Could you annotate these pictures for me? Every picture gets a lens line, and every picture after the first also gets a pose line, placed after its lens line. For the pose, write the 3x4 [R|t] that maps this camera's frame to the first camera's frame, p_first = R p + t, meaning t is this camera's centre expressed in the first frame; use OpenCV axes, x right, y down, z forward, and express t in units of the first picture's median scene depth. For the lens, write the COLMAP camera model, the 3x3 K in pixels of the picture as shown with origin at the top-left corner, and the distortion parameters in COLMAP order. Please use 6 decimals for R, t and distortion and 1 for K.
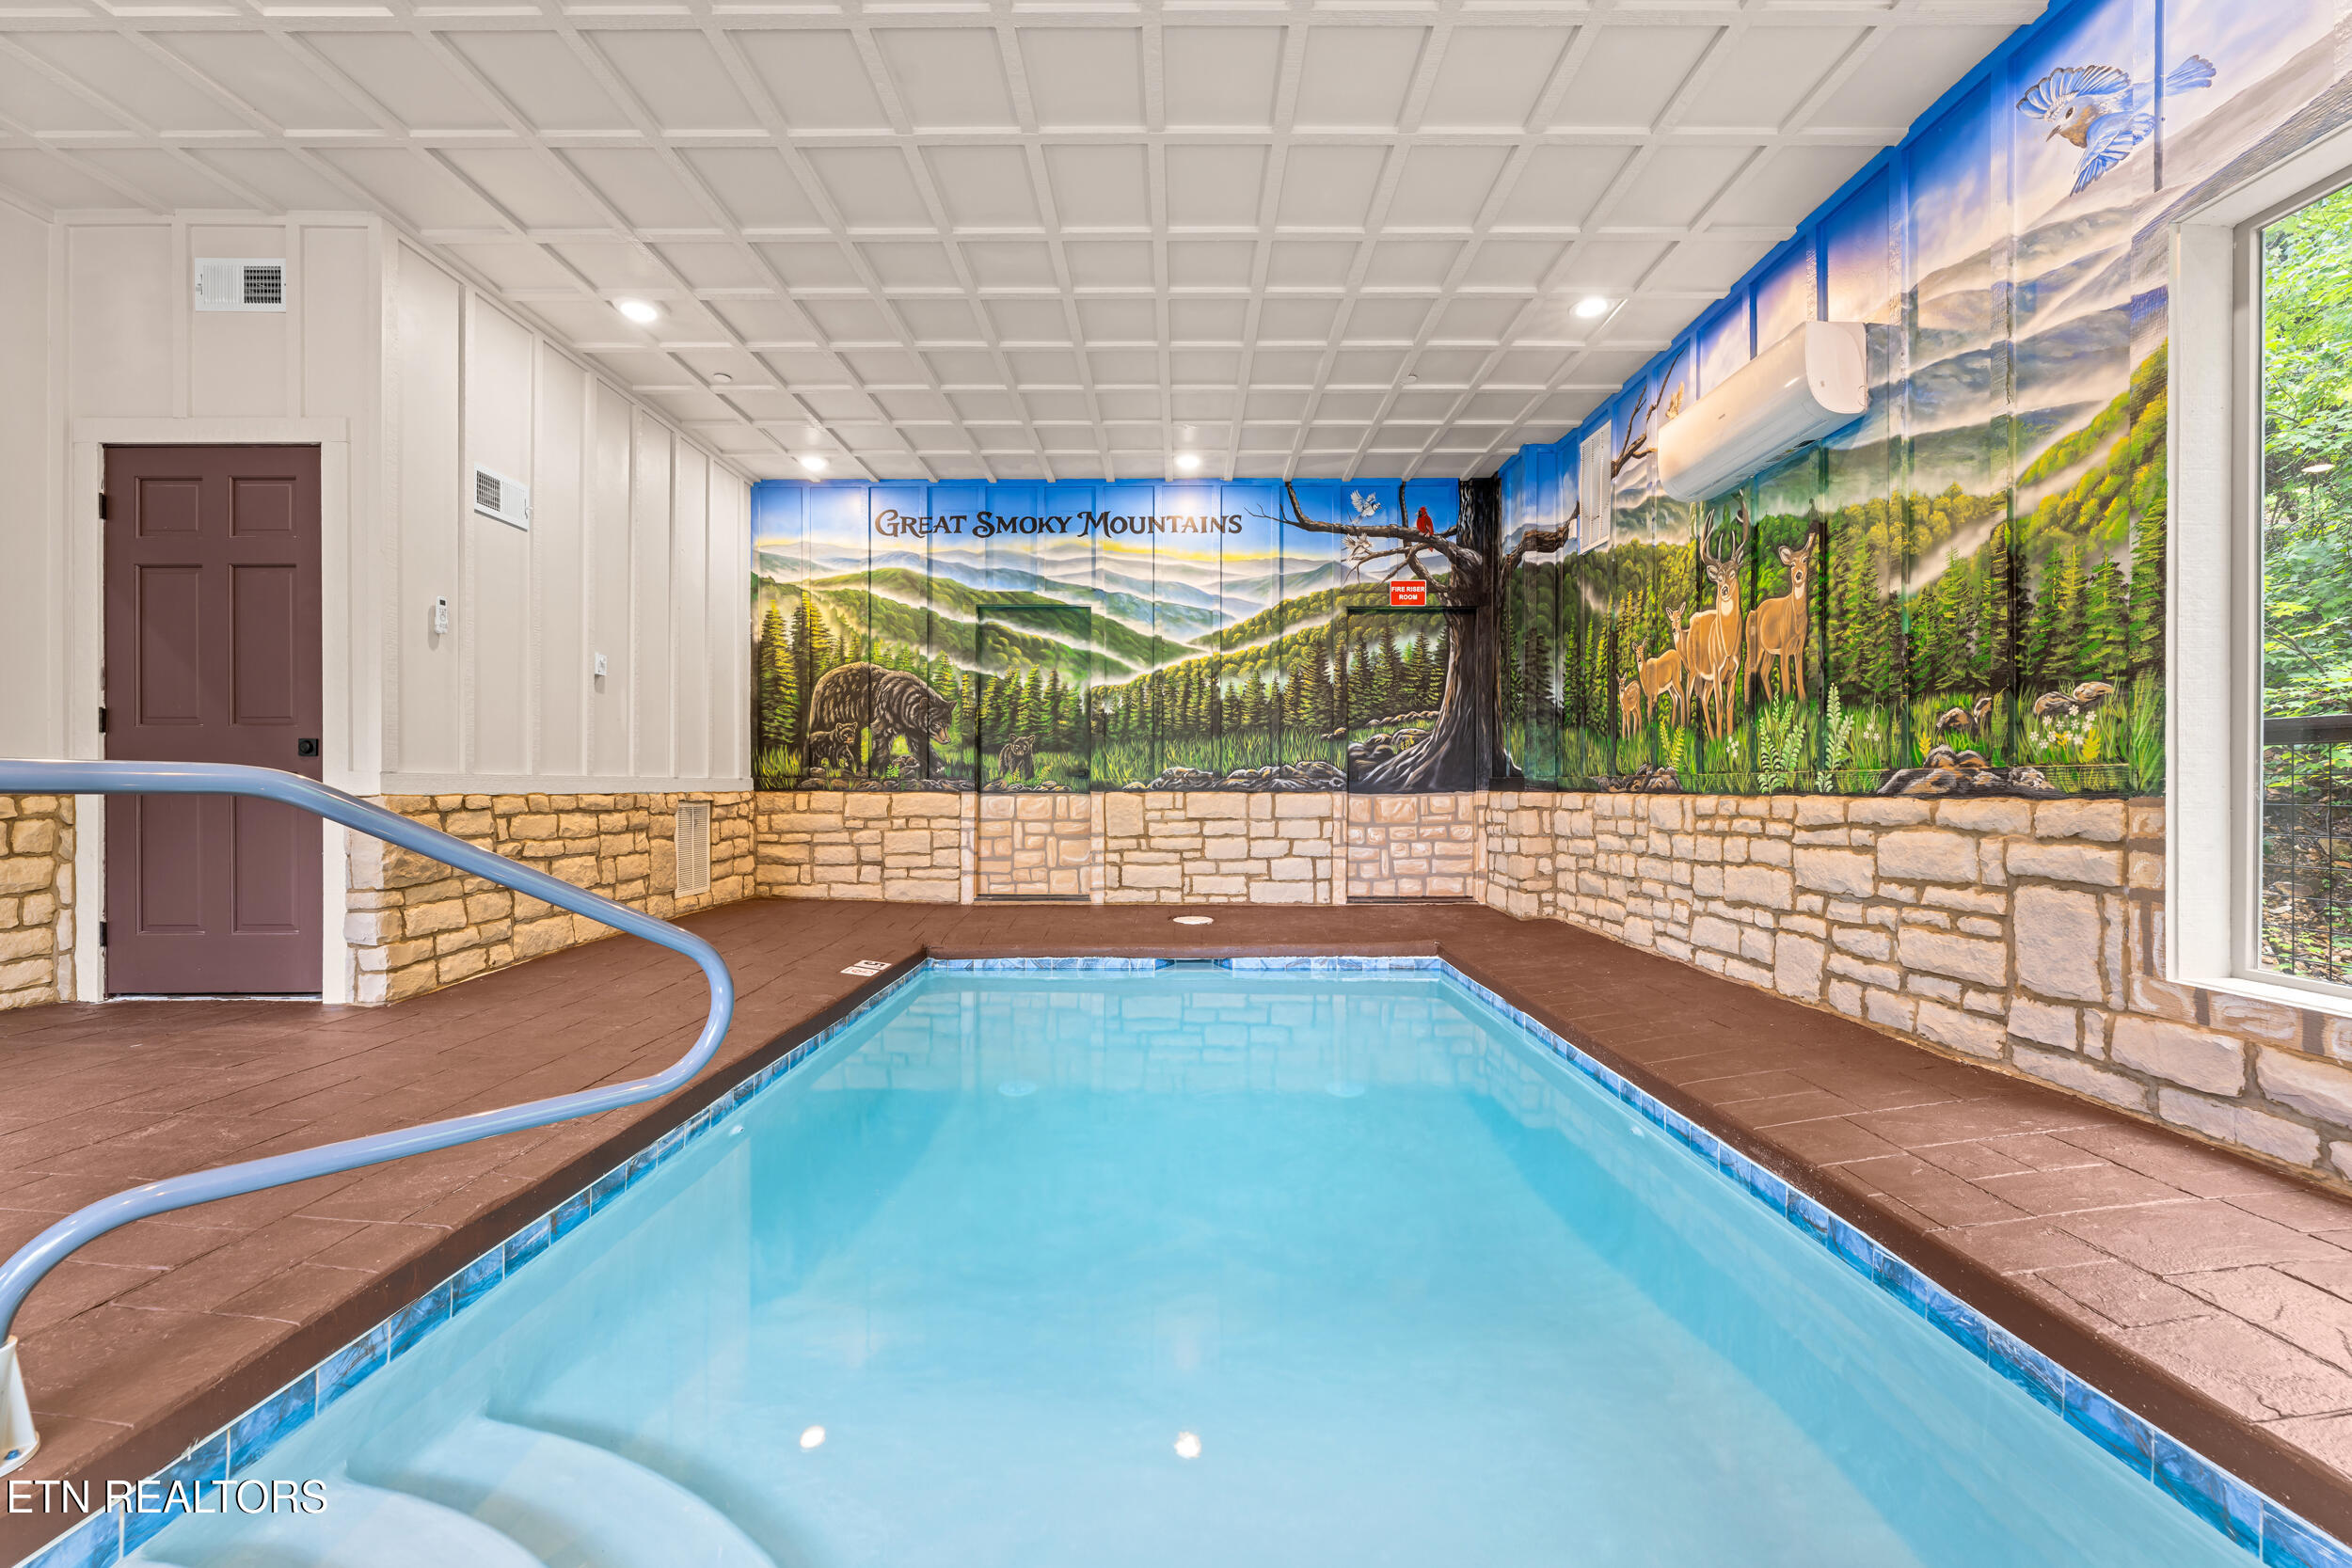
lens RADIAL K [[946.5, 0, 1185.8], [0, 946.5, 787.9], [0, 0, 1]] dist [-0.001089, -0.000300]
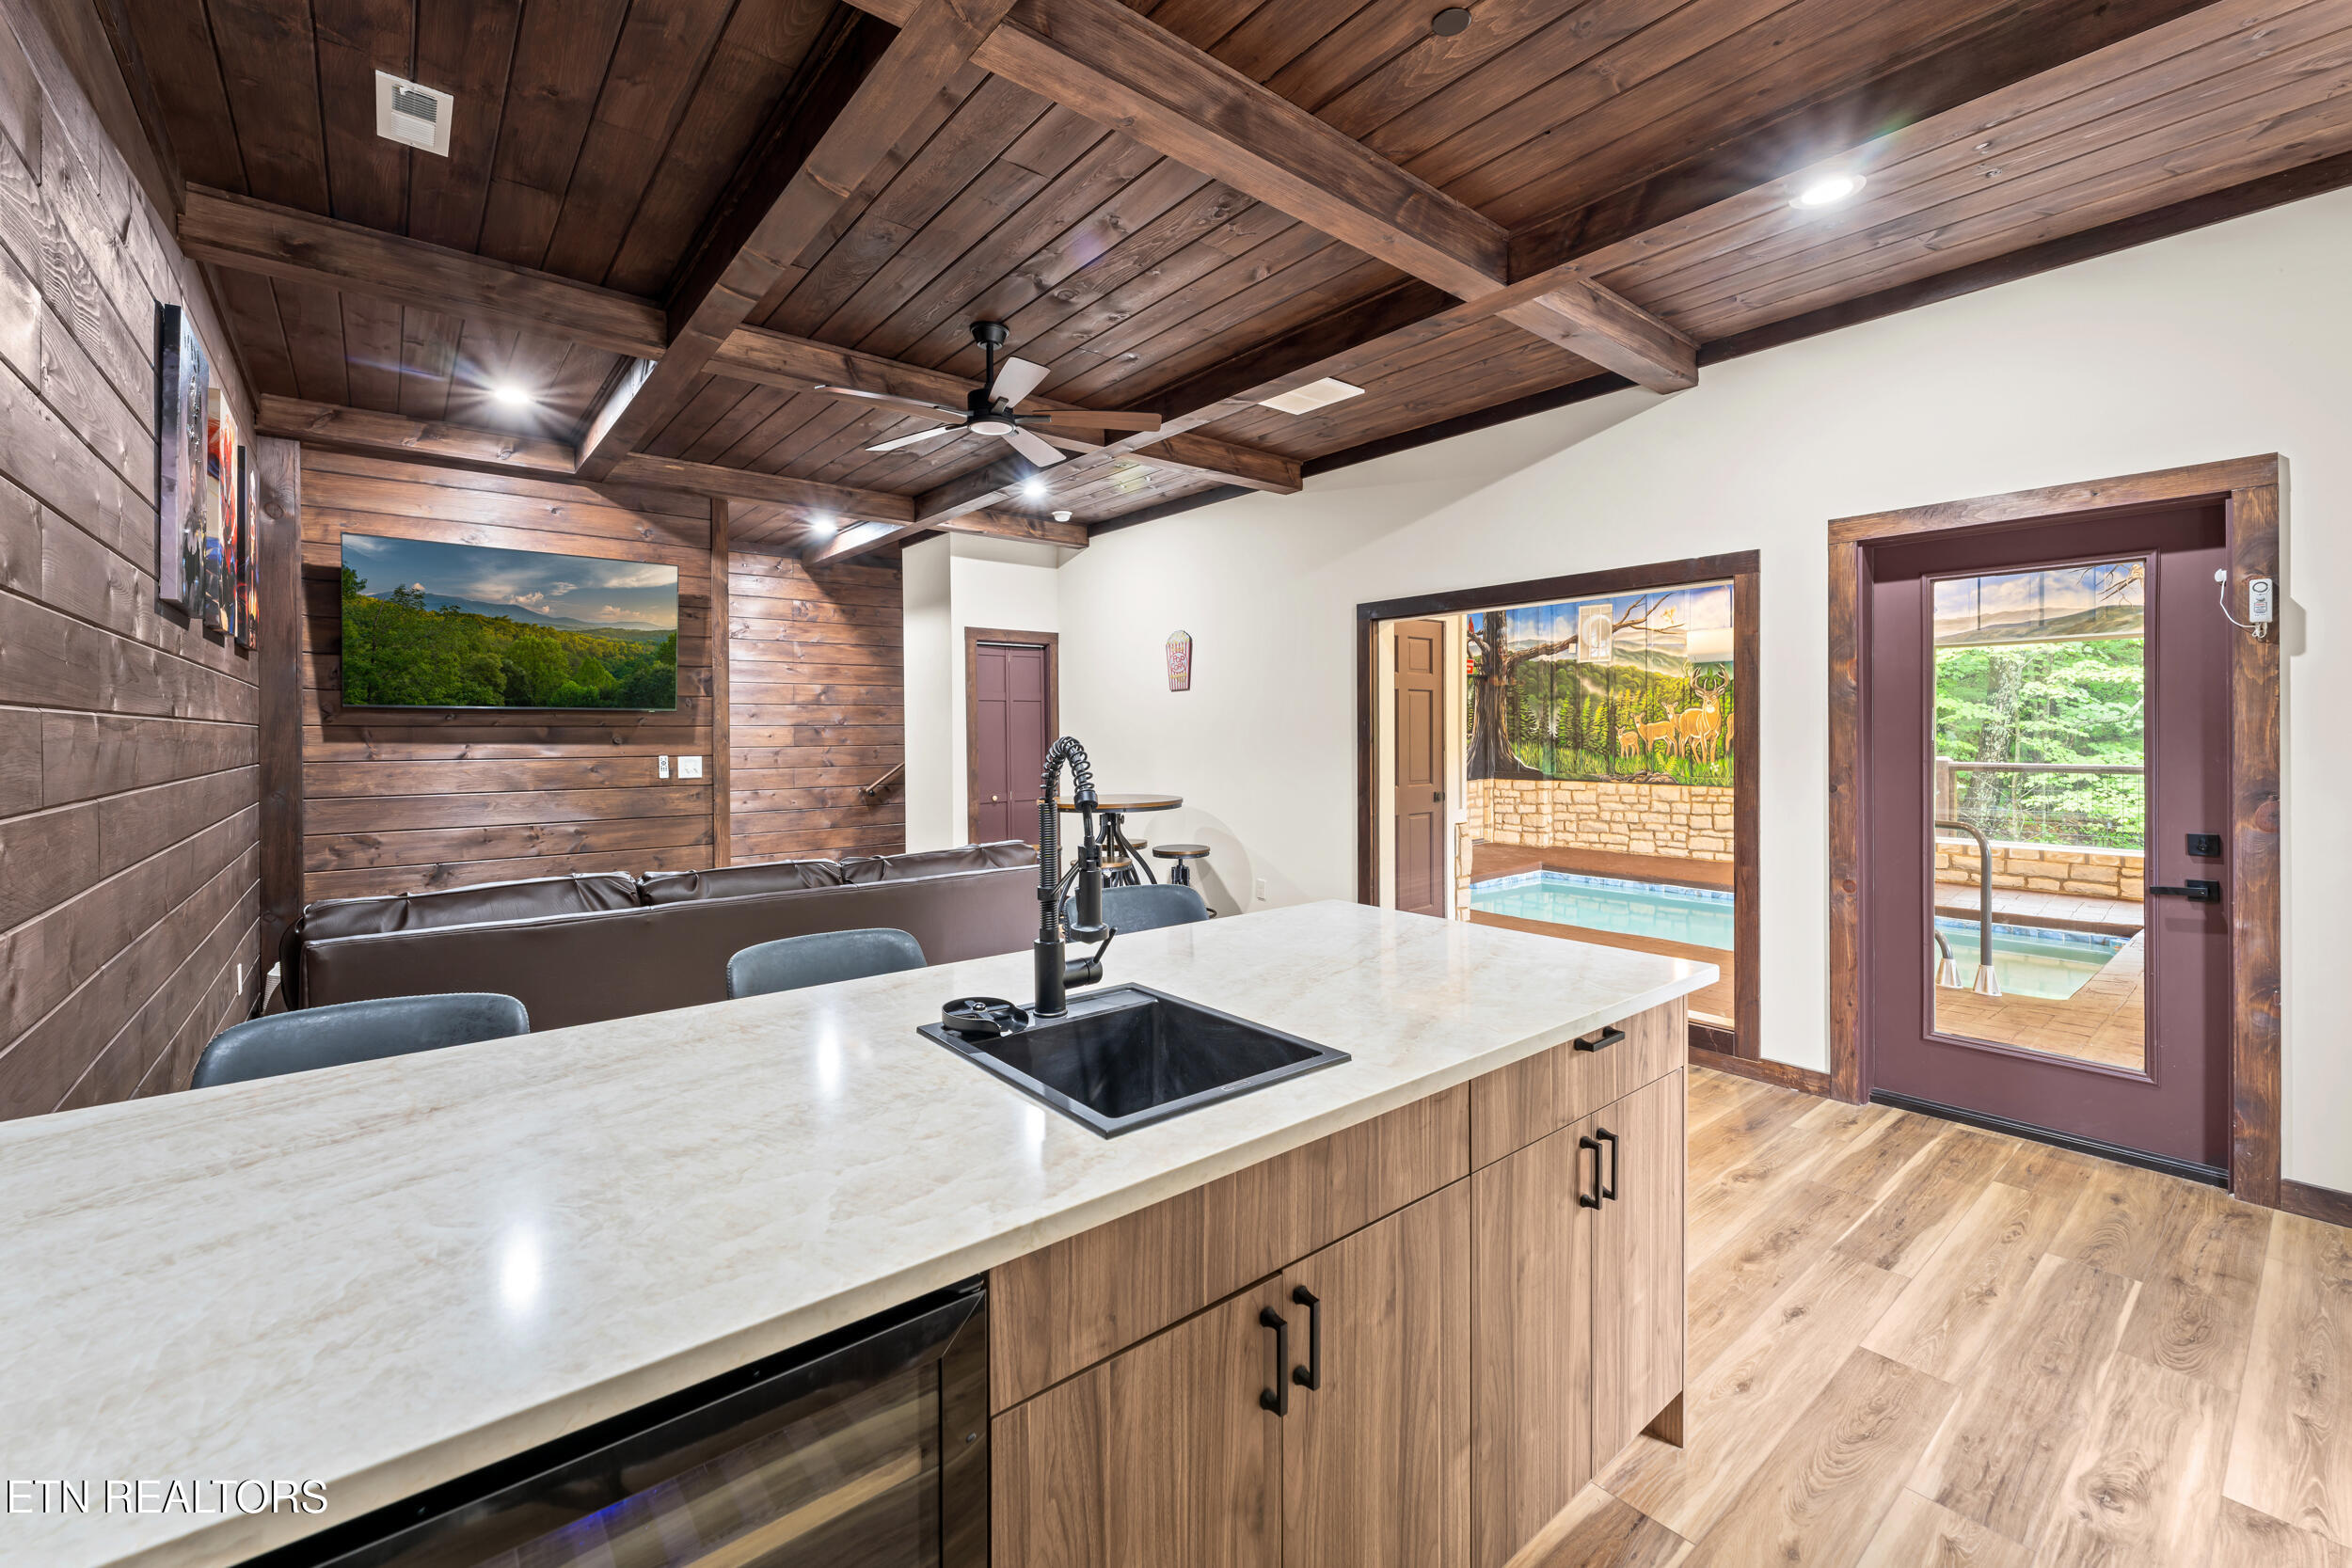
lens RADIAL K [[968.3, 0, 1179.1], [0, 968.3, 738.4], [0, 0, 1]] dist [-0.003288, -0.000347]
pose [[0.769005, -0.008410, 0.639187, -1.689583], [0.005263, 0.999963, 0.006825, -0.114626], [-0.639221, -0.001885, 0.769021, -0.035032]]
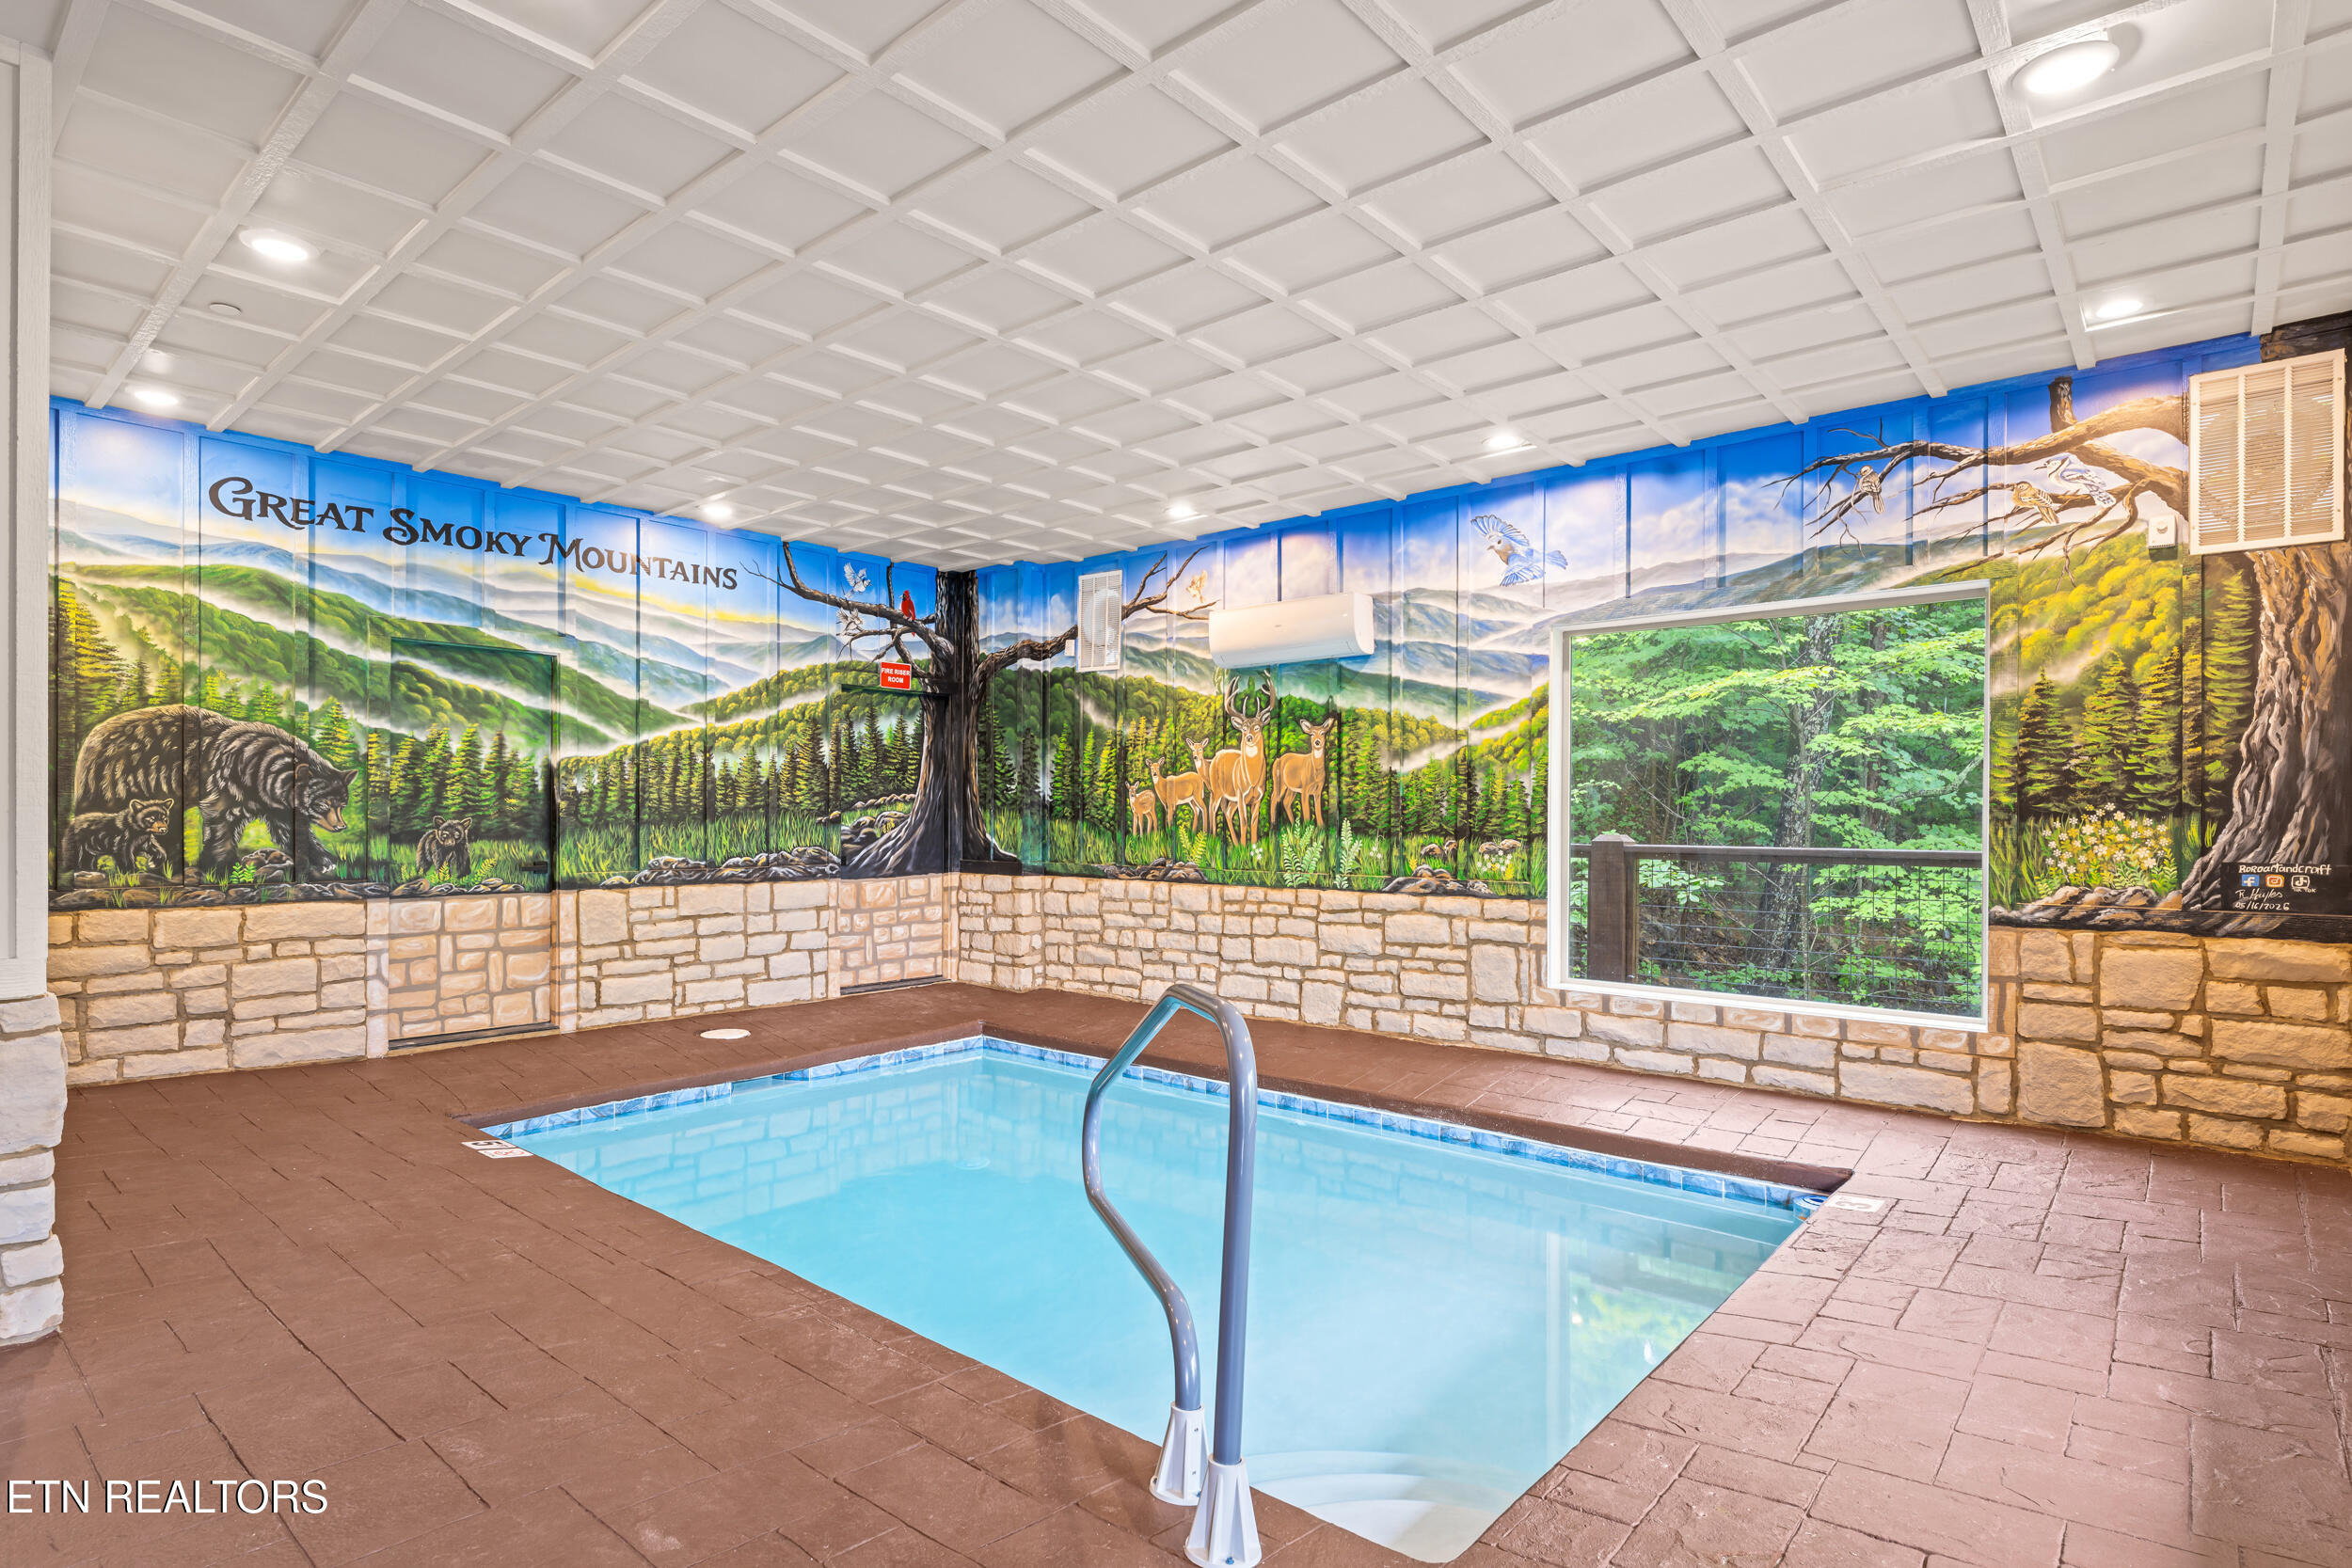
lens RADIAL K [[1189.8, 0, 1160.6], [0, 1189.8, 816.9], [0, 0, 1]] dist [-0.001151, -0.001132]
pose [[0.659356, -0.000238, 0.751831, -0.672981], [-0.002357, 0.999994, 0.002385, -0.079656], [-0.751827, -0.003345, 0.659351, -0.041139]]
